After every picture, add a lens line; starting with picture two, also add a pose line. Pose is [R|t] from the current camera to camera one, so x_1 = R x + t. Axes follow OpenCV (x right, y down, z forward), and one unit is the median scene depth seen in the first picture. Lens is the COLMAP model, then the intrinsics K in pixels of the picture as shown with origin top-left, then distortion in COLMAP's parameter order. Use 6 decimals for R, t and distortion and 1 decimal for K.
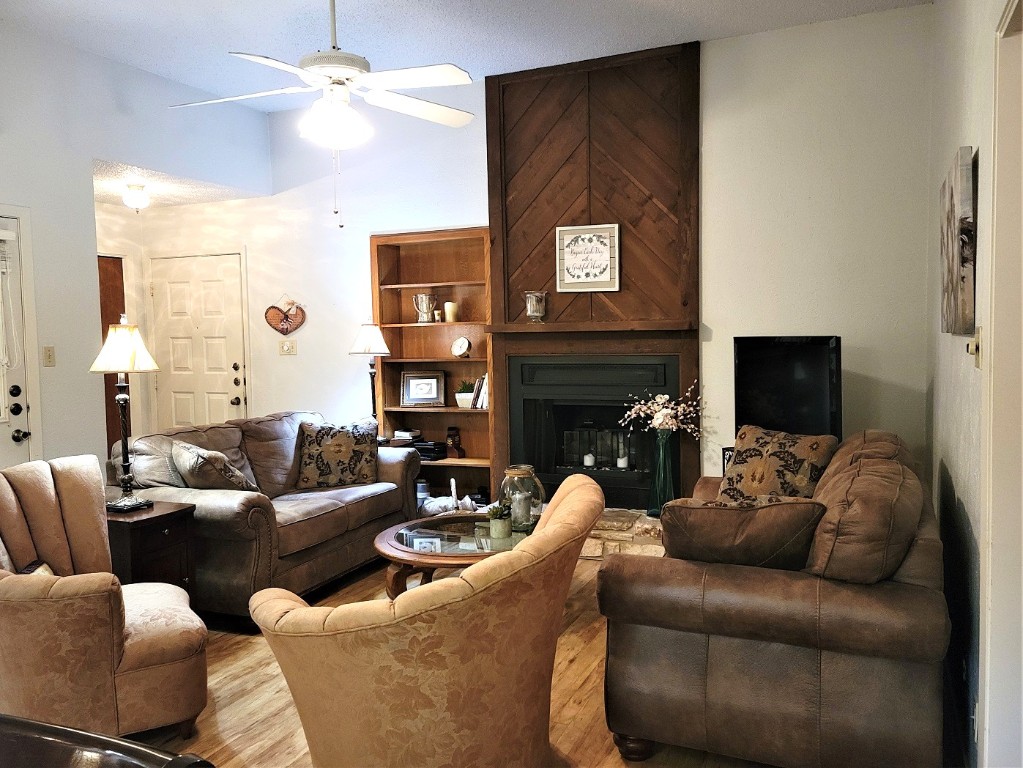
lens RADIAL K [[828.6, 0, 517.8], [0, 828.6, 378.0], [0, 0, 1]] dist [0.087633, -0.078281]
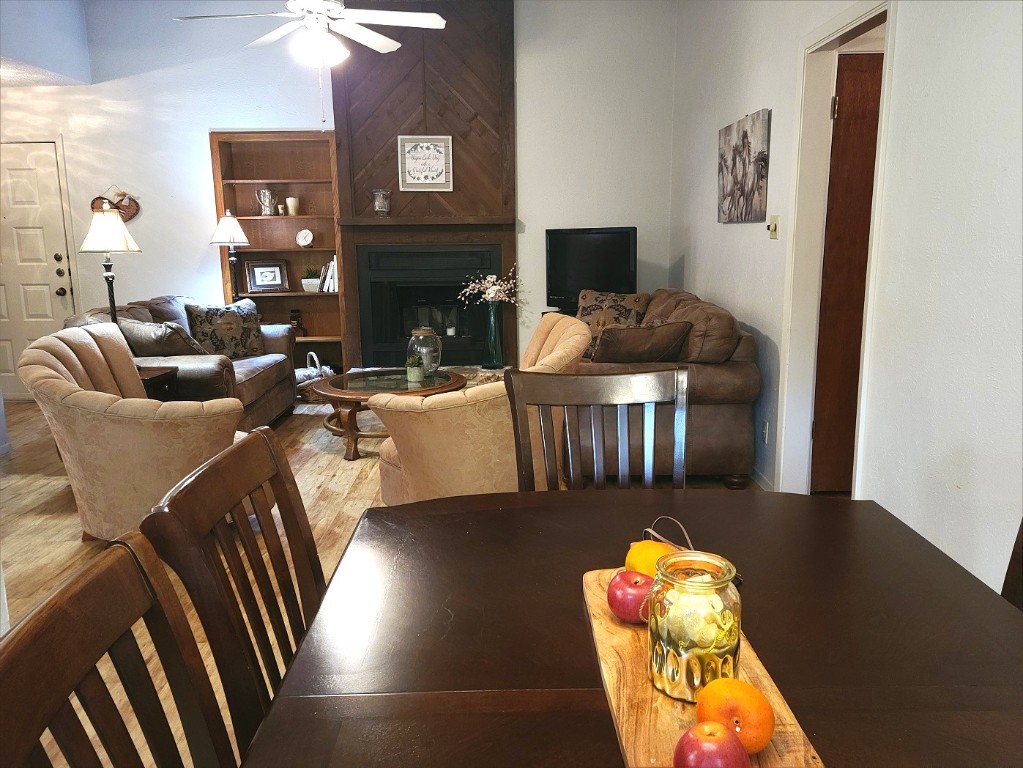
lens RADIAL K [[810.5, 0, 514.0], [0, 810.5, 379.9], [0, 0, 1]] dist [0.076238, -0.069559]
pose [[0.914881, -0.067256, 0.398083, -0.292433], [0.019668, 0.992281, 0.122444, 0.026863], [-0.403245, -0.104192, 0.909141, -0.170771]]
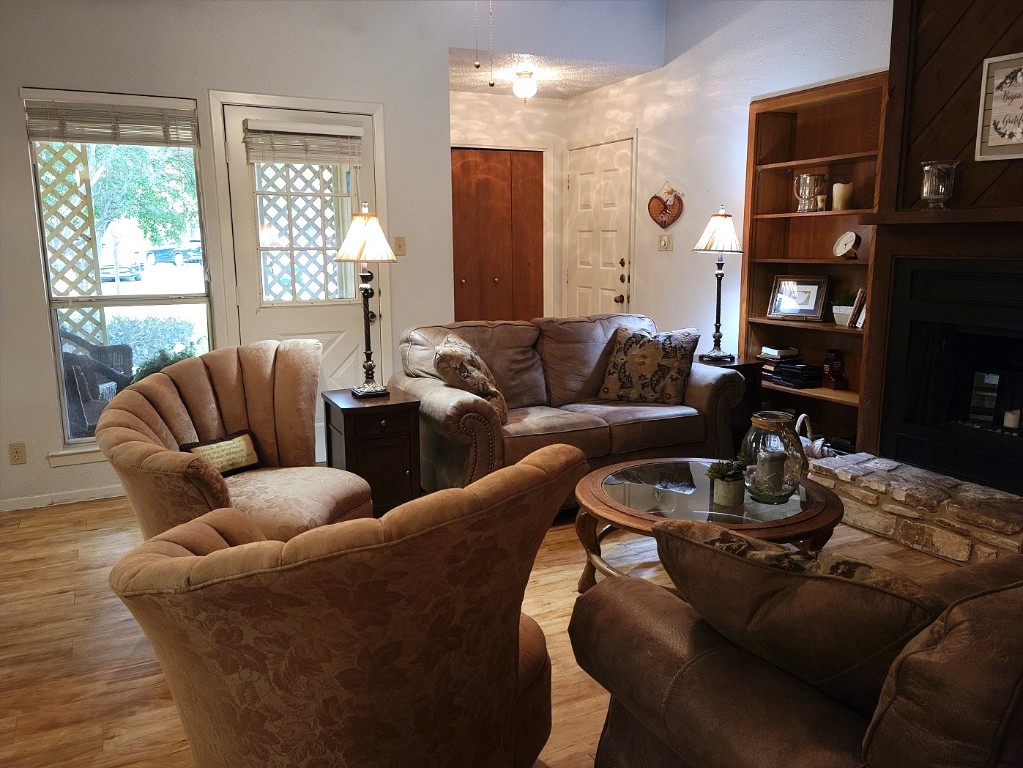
lens RADIAL K [[809.3, 0, 505.0], [0, 809.3, 386.0], [0, 0, 1]] dist [0.092314, -0.090729]
pose [[0.755347, 0.132384, -0.641814, 0.212843], [-0.044673, 0.987506, 0.151113, -0.010188], [0.653800, -0.085471, 0.751824, 0.248384]]
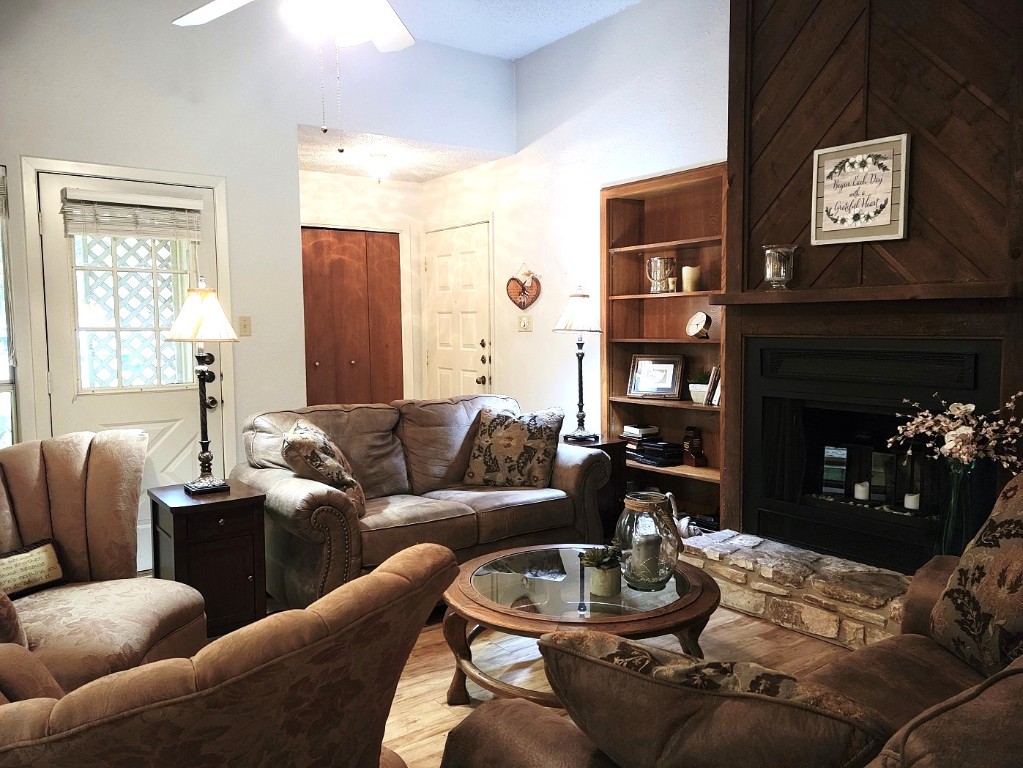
lens RADIAL K [[809.3, 0, 505.0], [0, 809.3, 386.0], [0, 0, 1]] dist [0.092314, -0.090729]
pose [[0.856675, 0.052961, -0.513131, 0.187186], [-0.037099, 0.998465, 0.041116, -0.005022], [0.514521, -0.016186, 0.857325, 0.281752]]
